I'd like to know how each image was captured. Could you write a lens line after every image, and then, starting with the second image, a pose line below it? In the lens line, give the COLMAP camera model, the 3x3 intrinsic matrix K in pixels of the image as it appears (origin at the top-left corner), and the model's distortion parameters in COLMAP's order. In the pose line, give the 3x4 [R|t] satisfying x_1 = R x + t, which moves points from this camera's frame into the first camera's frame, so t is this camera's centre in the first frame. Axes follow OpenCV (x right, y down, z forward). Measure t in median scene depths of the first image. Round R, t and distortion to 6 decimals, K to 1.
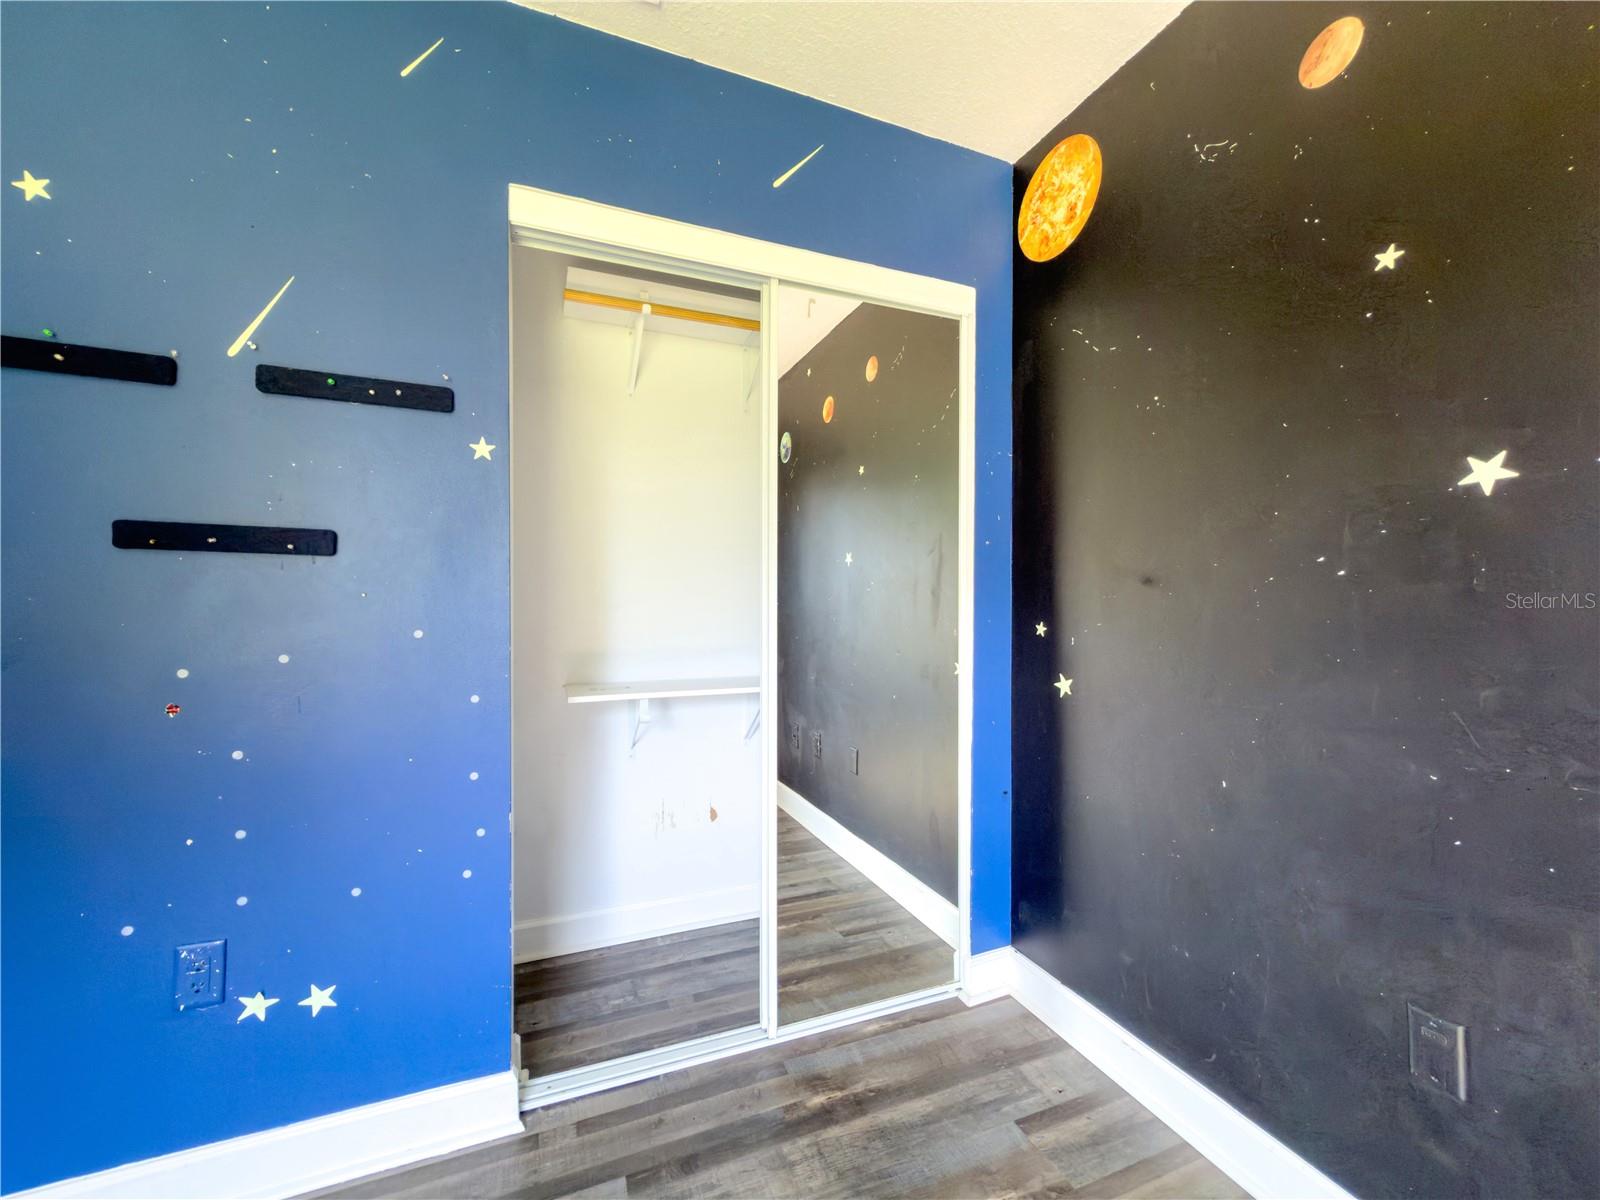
lens RADIAL K [[638.9, 0, 804.2], [0, 638.9, 602.8], [0, 0, 1]] dist [-0.000648, 0.000146]
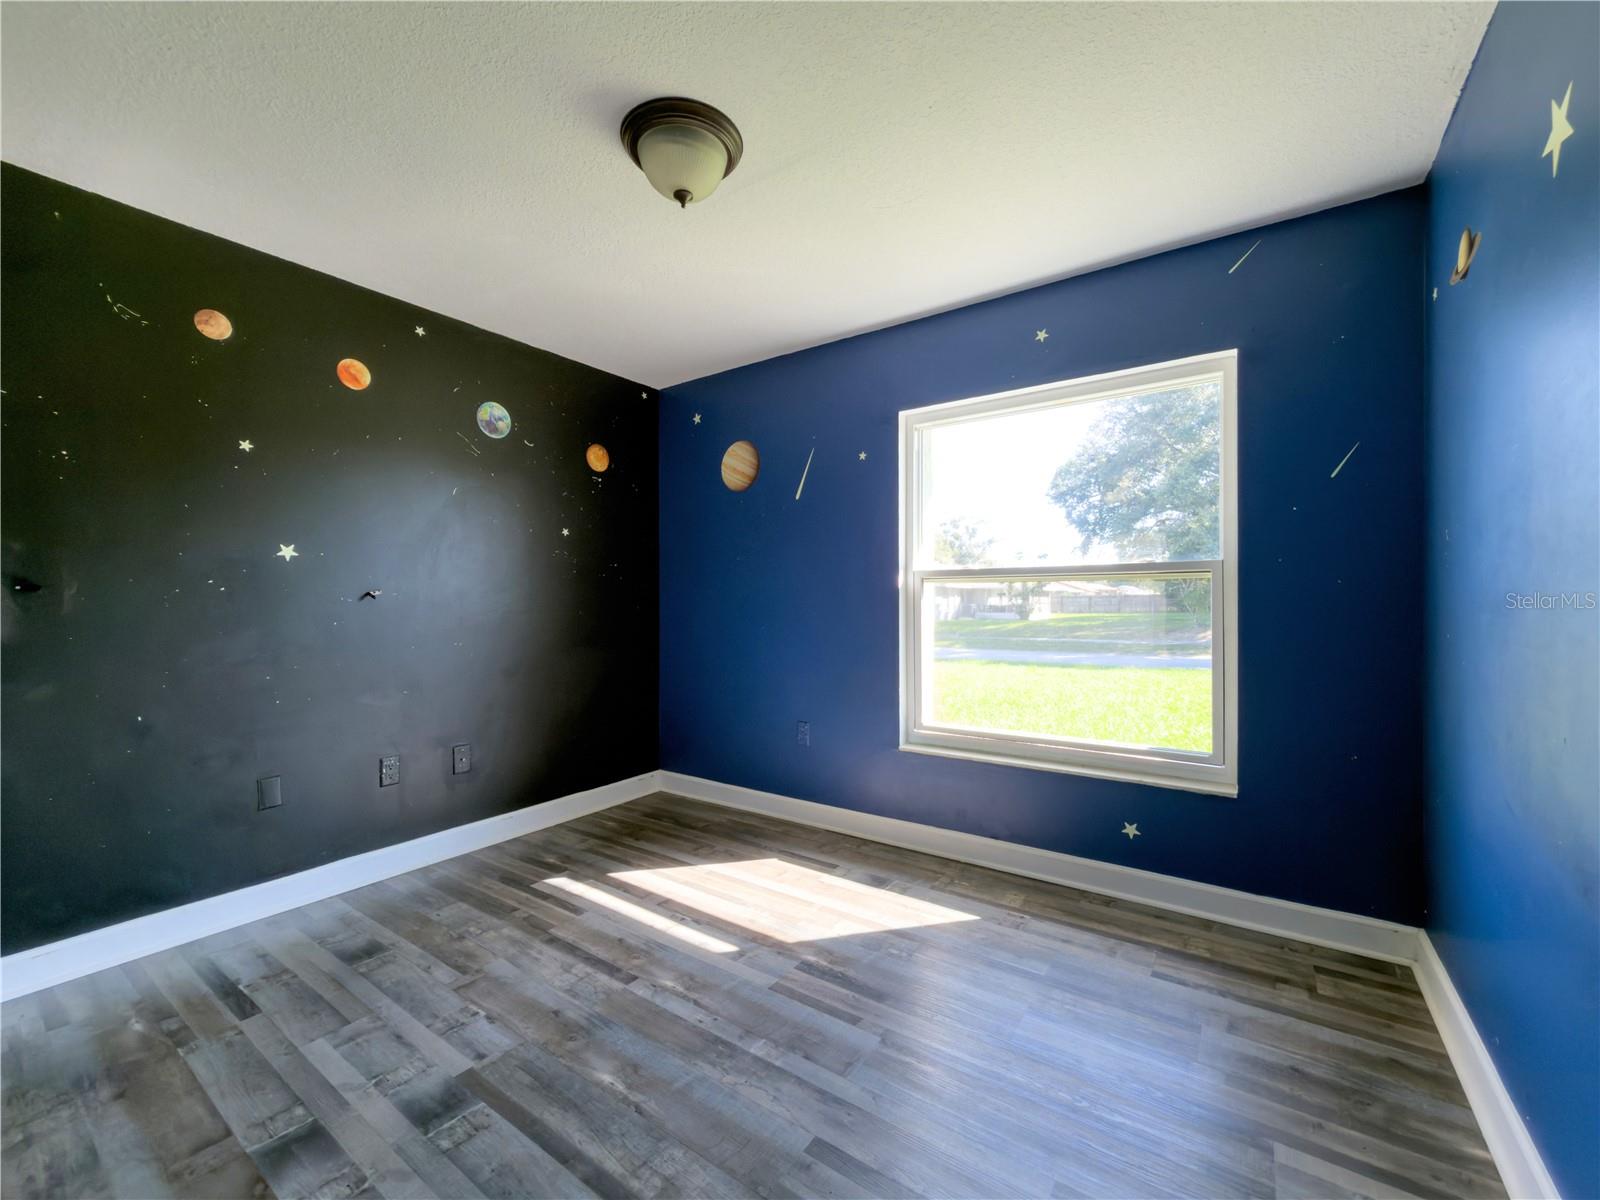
lens RADIAL K [[638.9, 0, 804.2], [0, 638.9, 602.8], [0, 0, 1]] dist [-0.000648, 0.000146]
pose [[-0.544217, -0.002819, 0.838939, -1.474921], [0.006404, 0.999951, 0.007515, -0.005249], [-0.838920, 0.009462, -0.544173, 0.448318]]
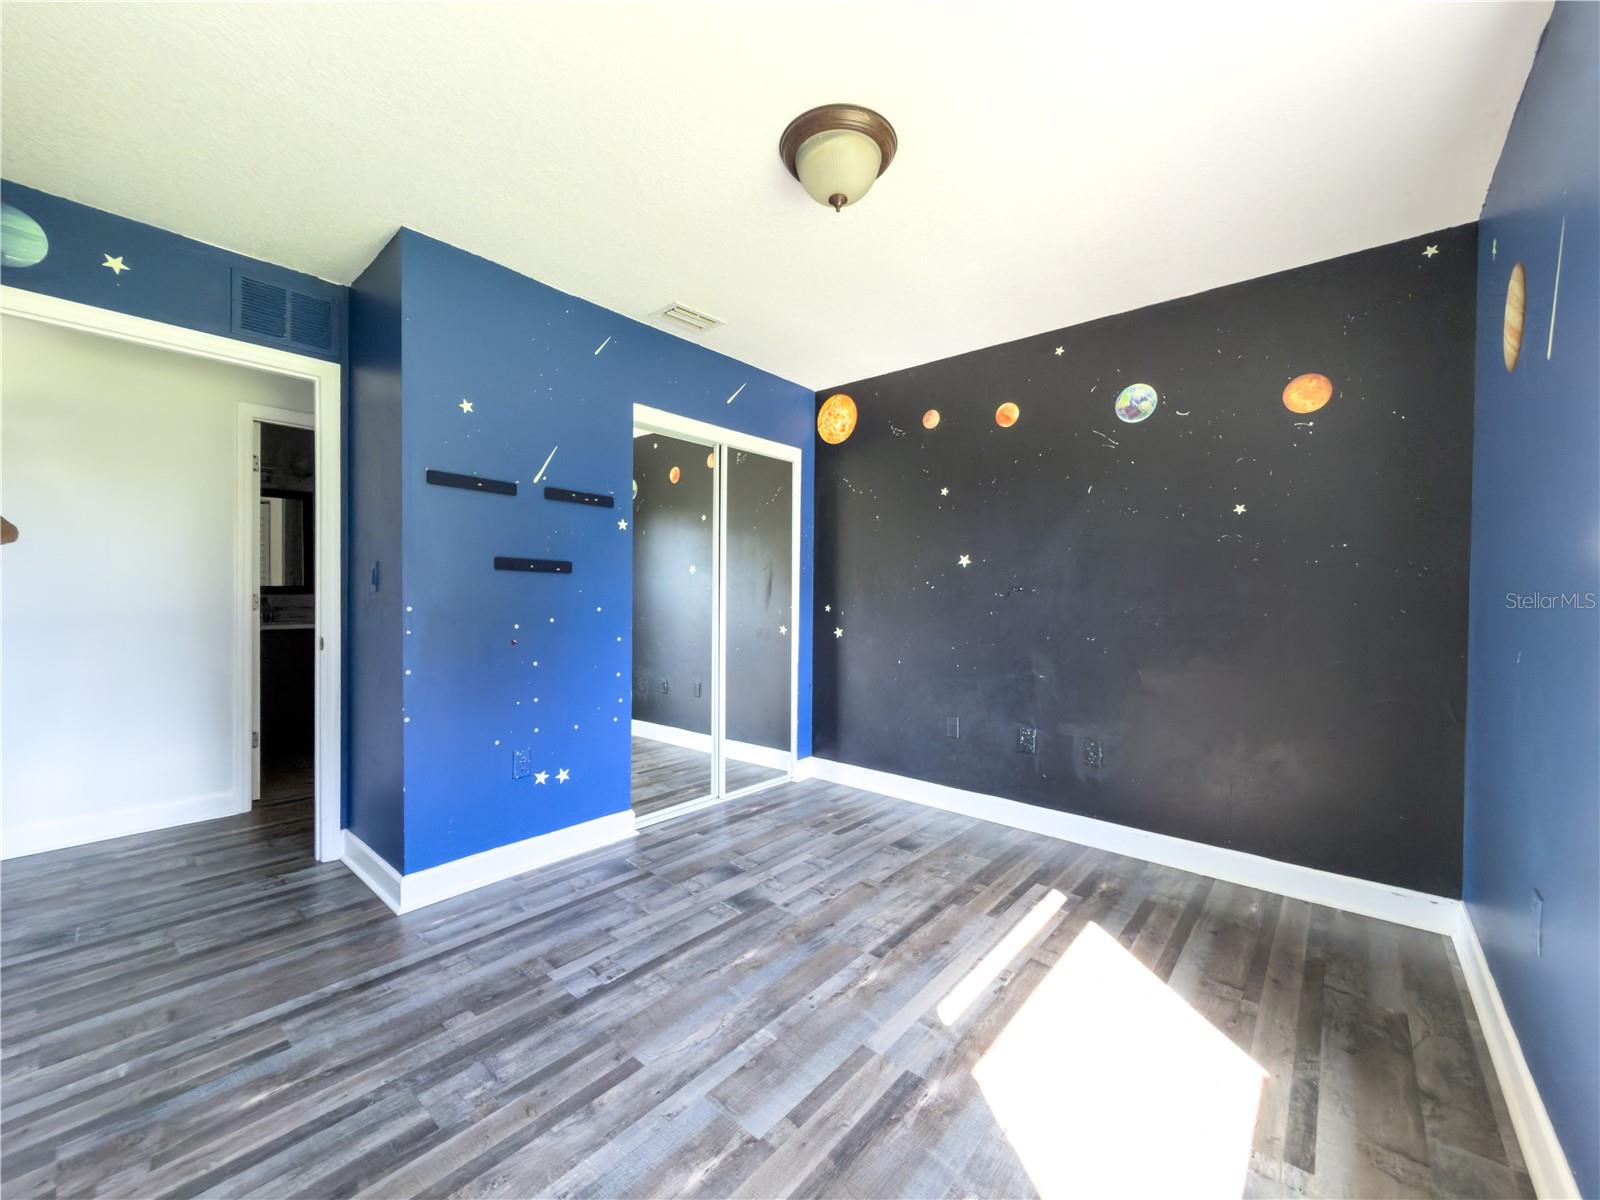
lens RADIAL K [[638.9, 0, 804.2], [0, 638.9, 602.8], [0, 0, 1]] dist [-0.000648, 0.000146]
pose [[0.884845, 0.000584, 0.465885, -0.941141], [-0.005436, 0.999944, 0.009071, 0.003096], [-0.465854, -0.010559, 0.884799, -1.185041]]
